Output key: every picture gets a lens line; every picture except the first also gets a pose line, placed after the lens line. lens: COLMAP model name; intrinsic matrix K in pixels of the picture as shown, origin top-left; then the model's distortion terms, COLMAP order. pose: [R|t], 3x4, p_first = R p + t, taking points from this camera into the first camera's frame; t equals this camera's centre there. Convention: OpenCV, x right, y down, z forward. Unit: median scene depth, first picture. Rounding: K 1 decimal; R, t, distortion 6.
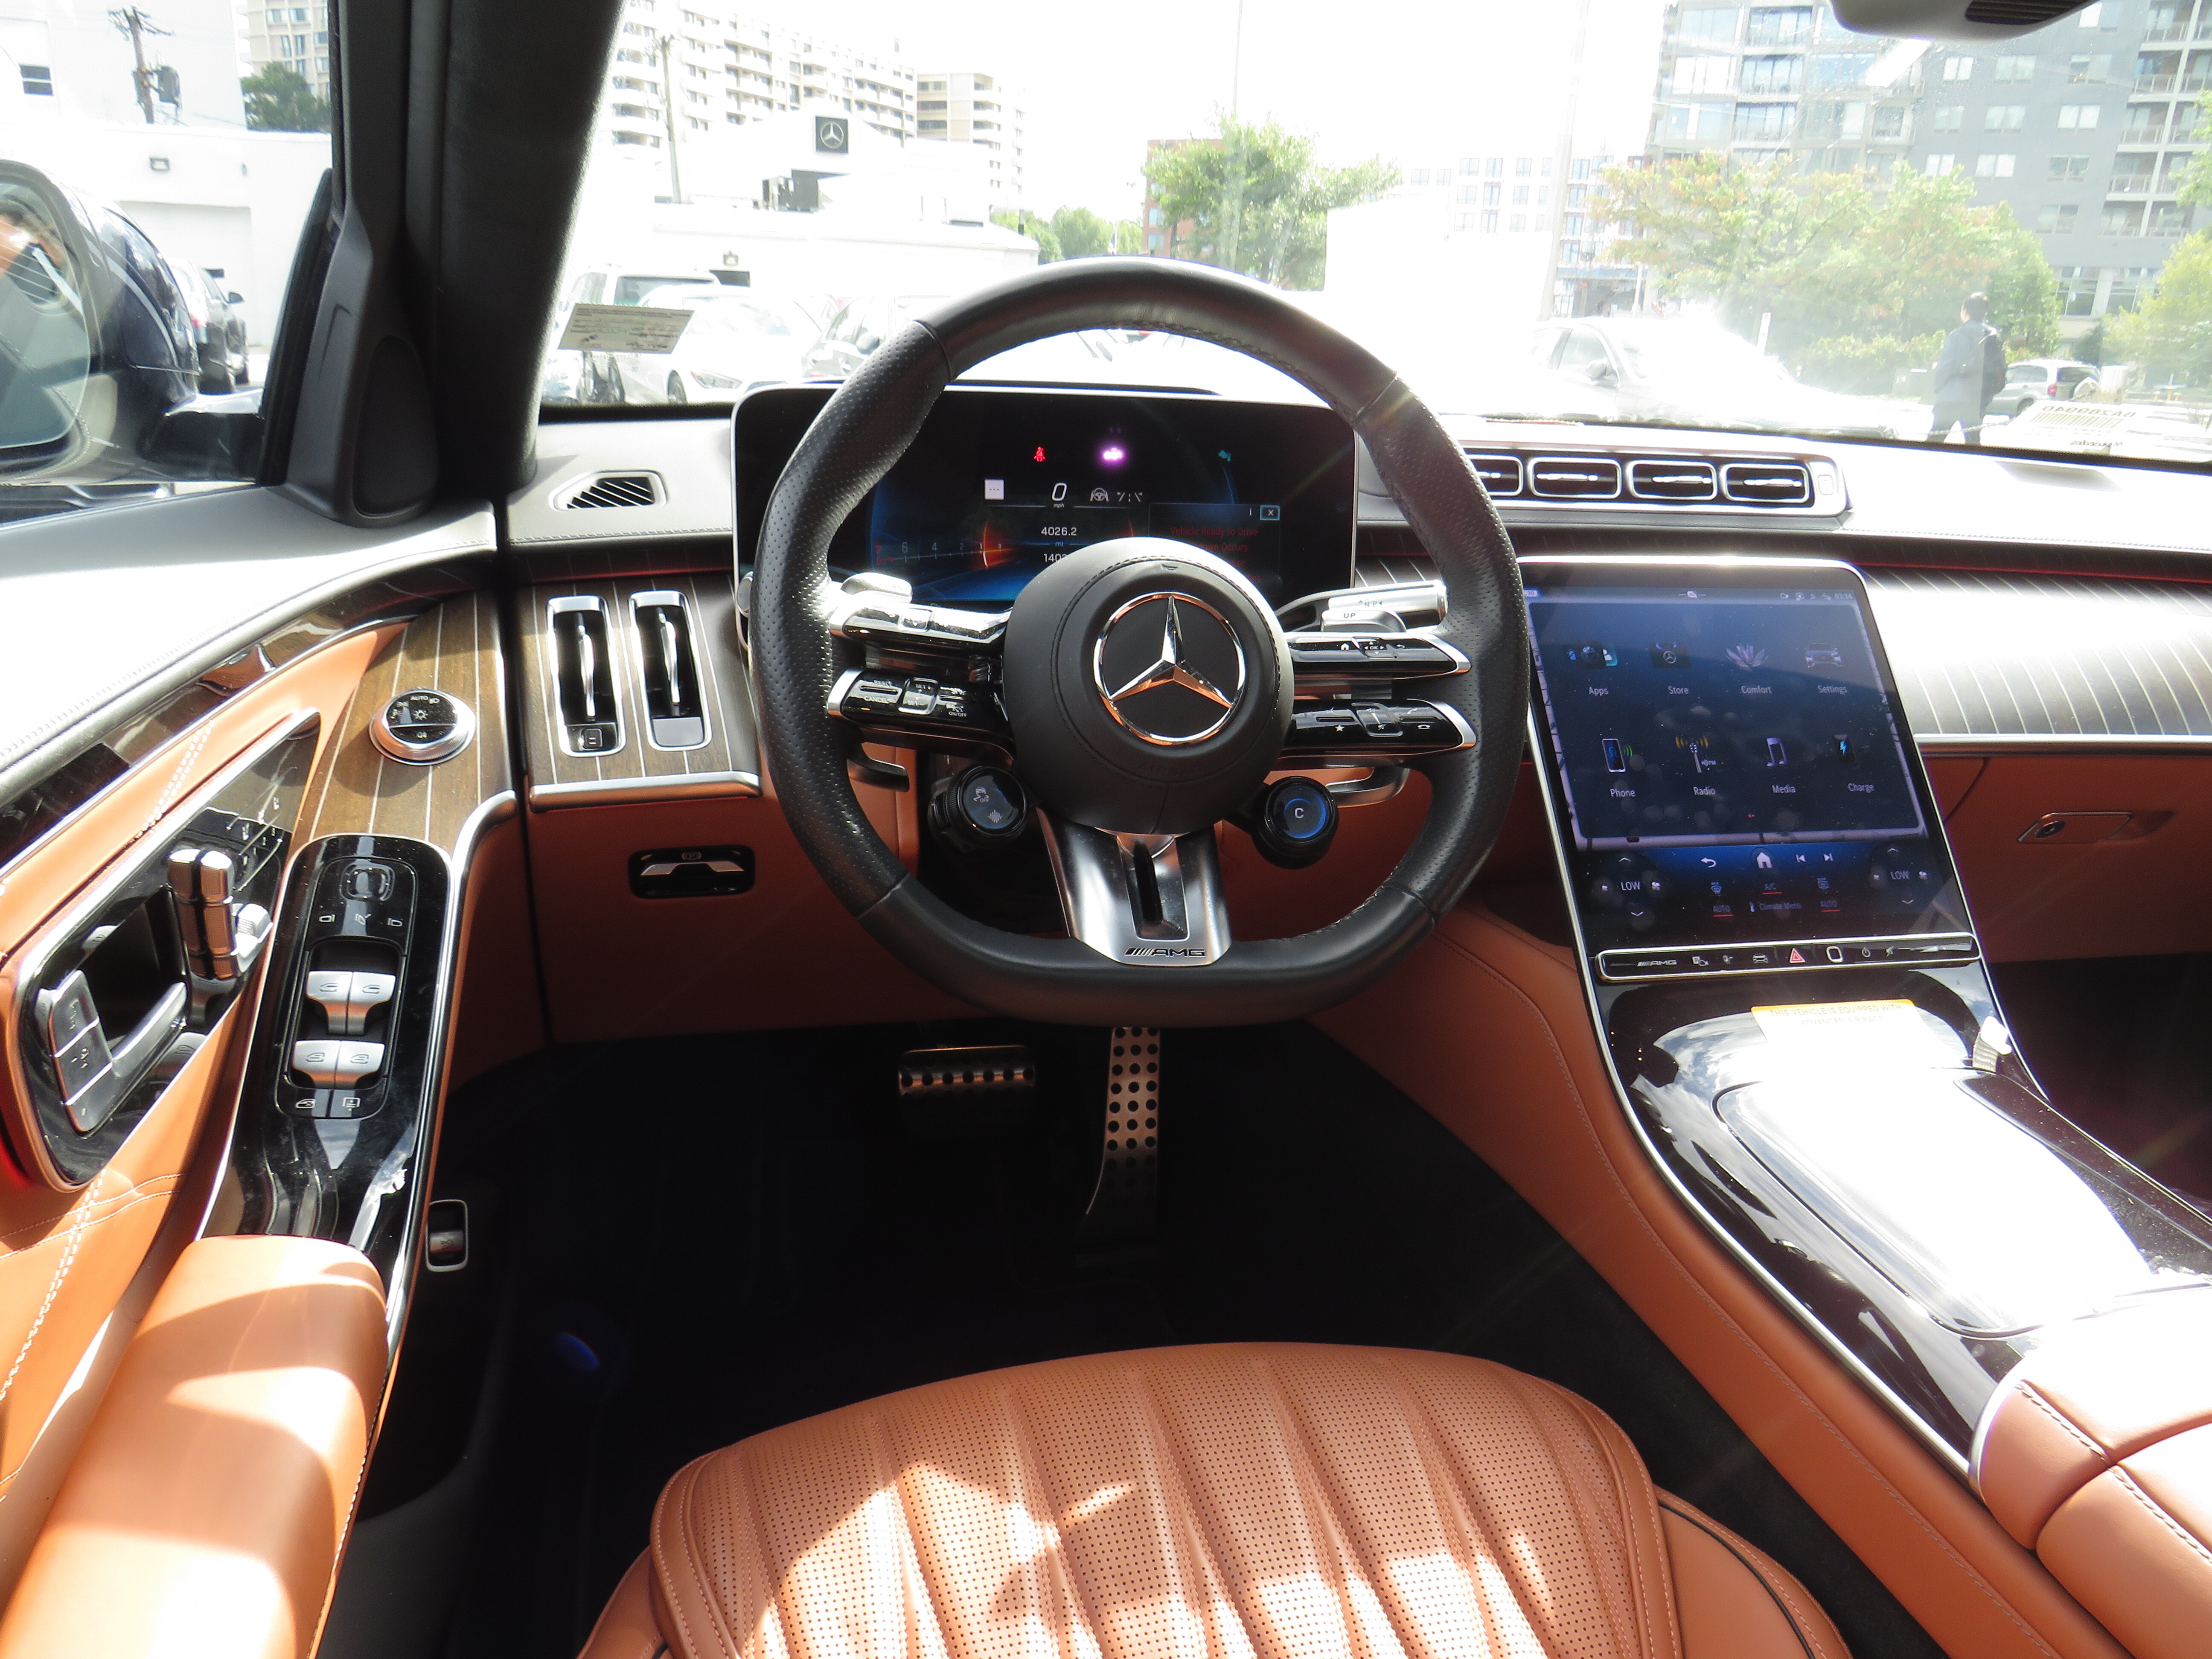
lens RADIAL K [[1532.0, 0, 1106.0], [0, 1532.0, 829.5], [0, 0, 1]] dist [-0.024192, -0.005507]
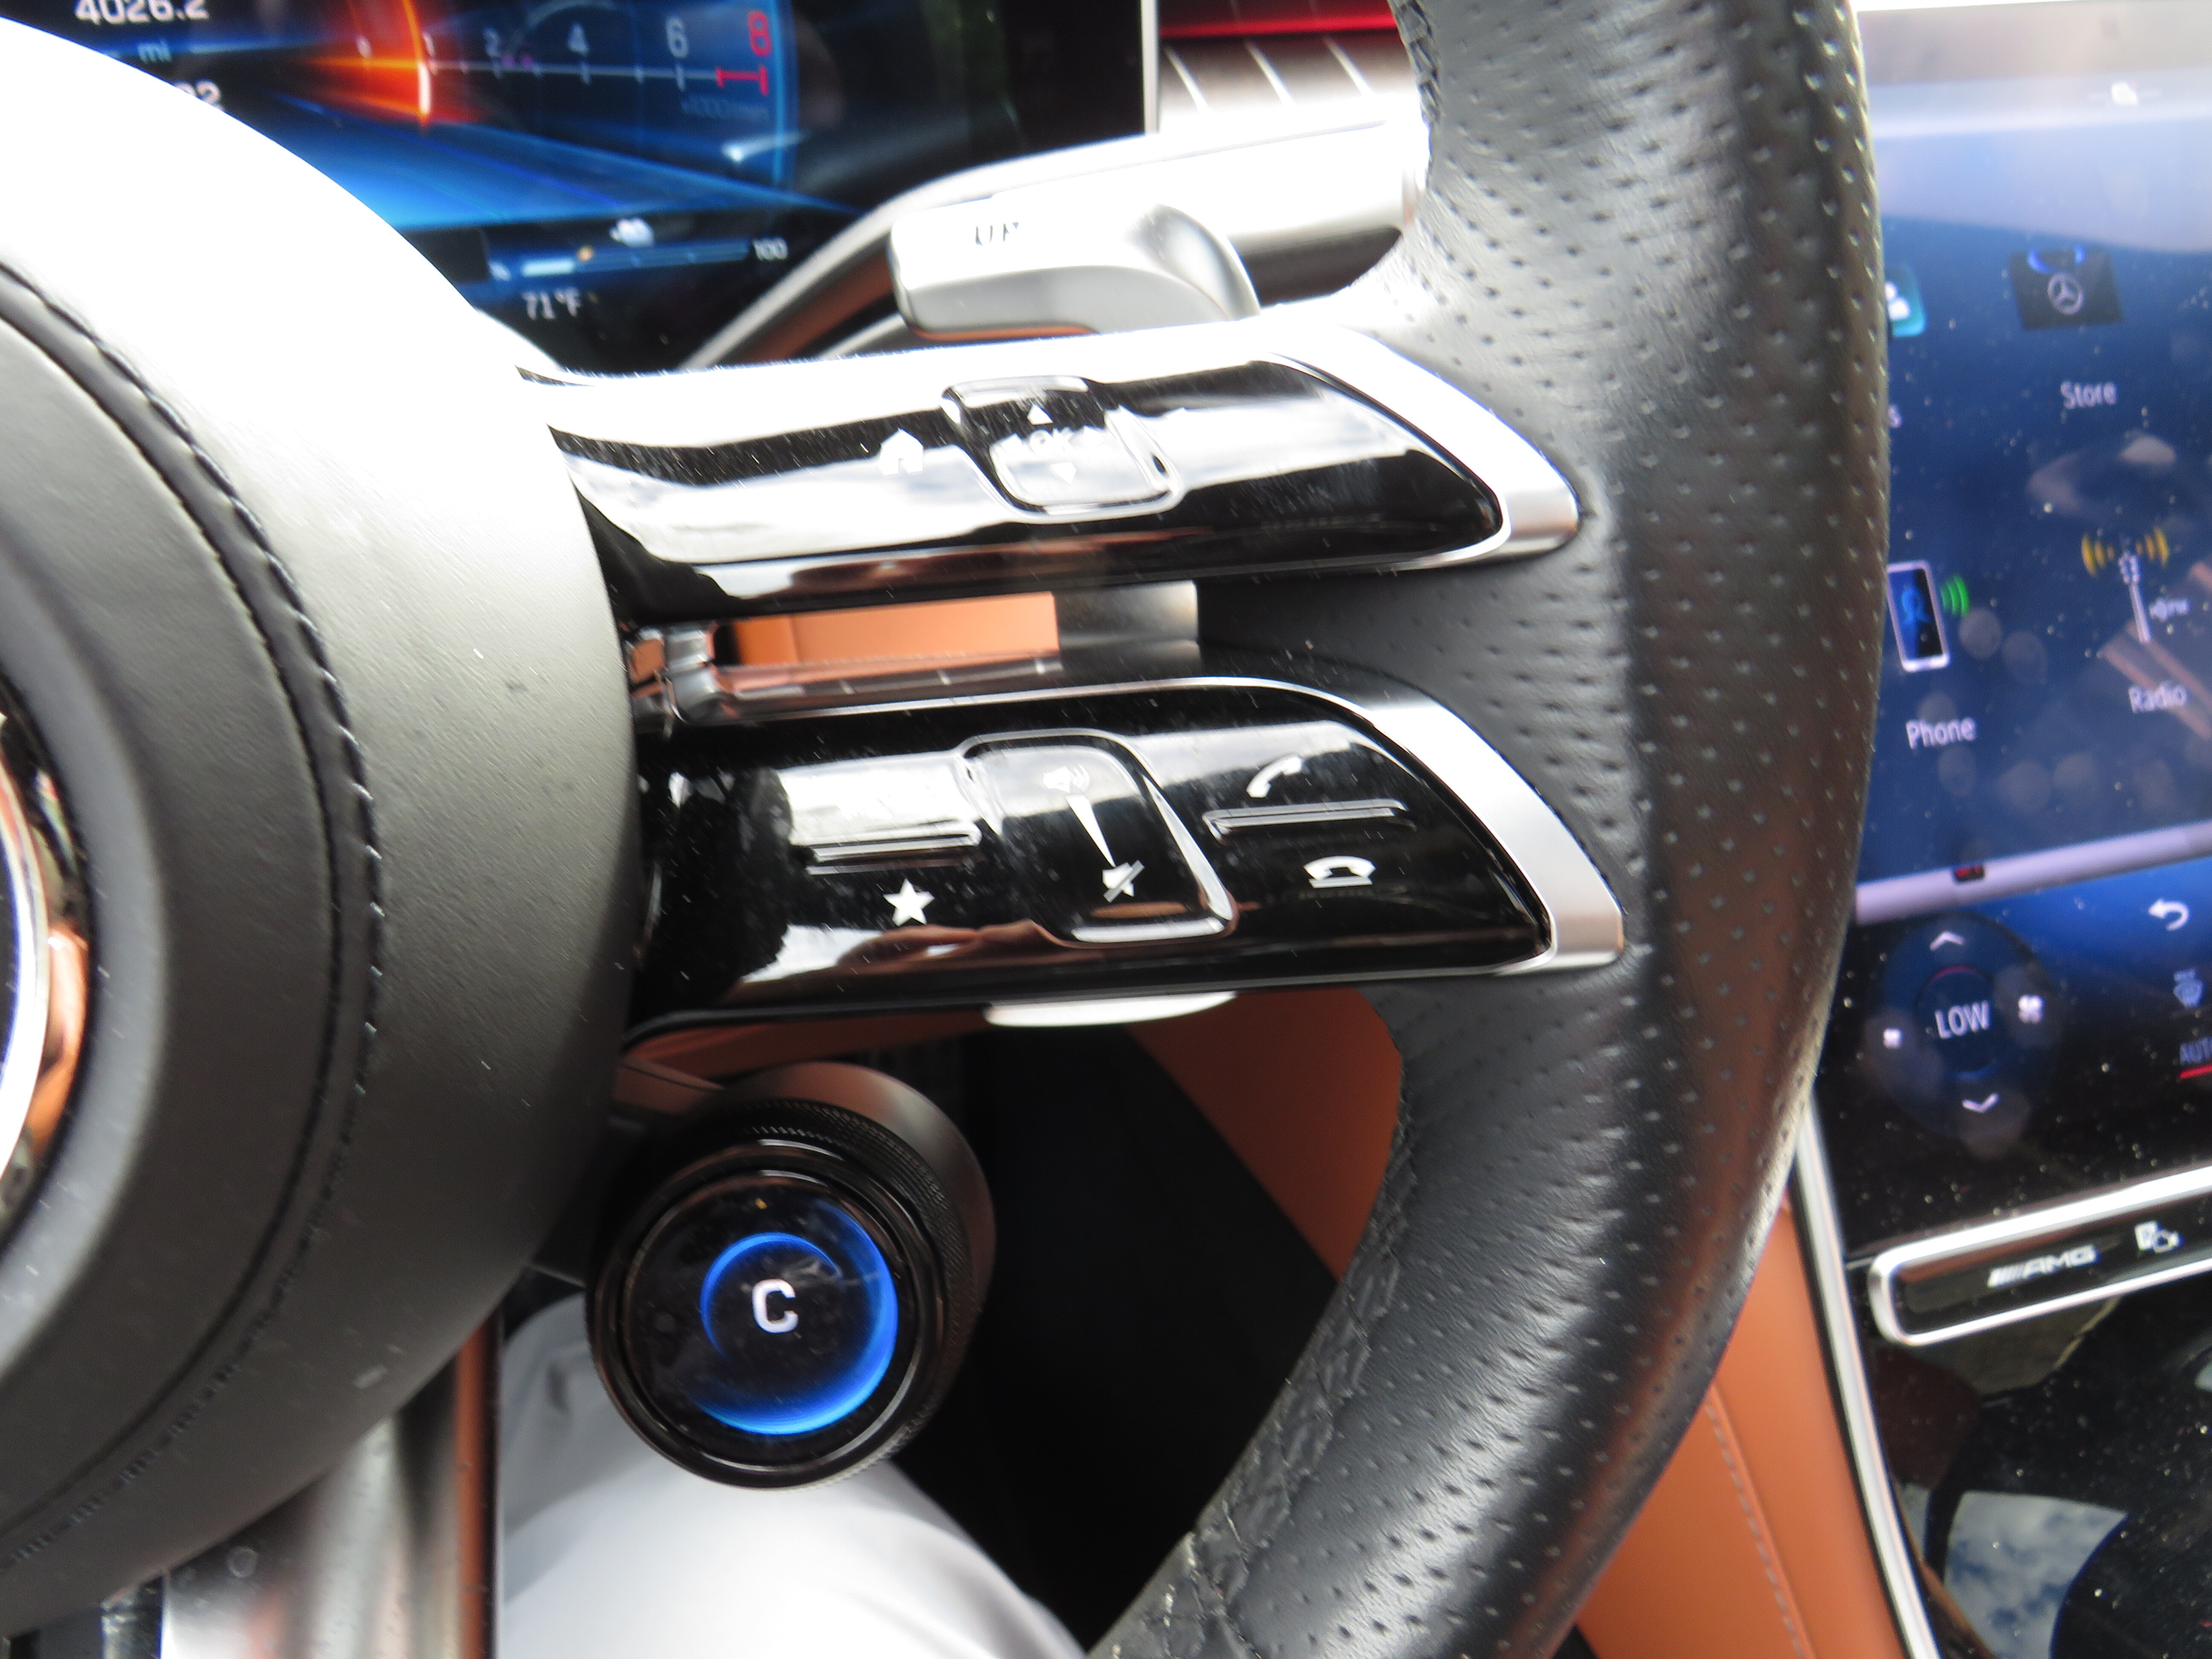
lens RADIAL K [[1600.4, 0, 1071.3], [0, 1600.4, 826.9], [0, 0, 1]] dist [-0.014932, -0.005988]
pose [[0.998196, -0.058695, 0.012632, 0.142355], [0.054004, 0.969705, 0.238235, -0.097831], [-0.026233, -0.237123, 0.971125, 0.662580]]
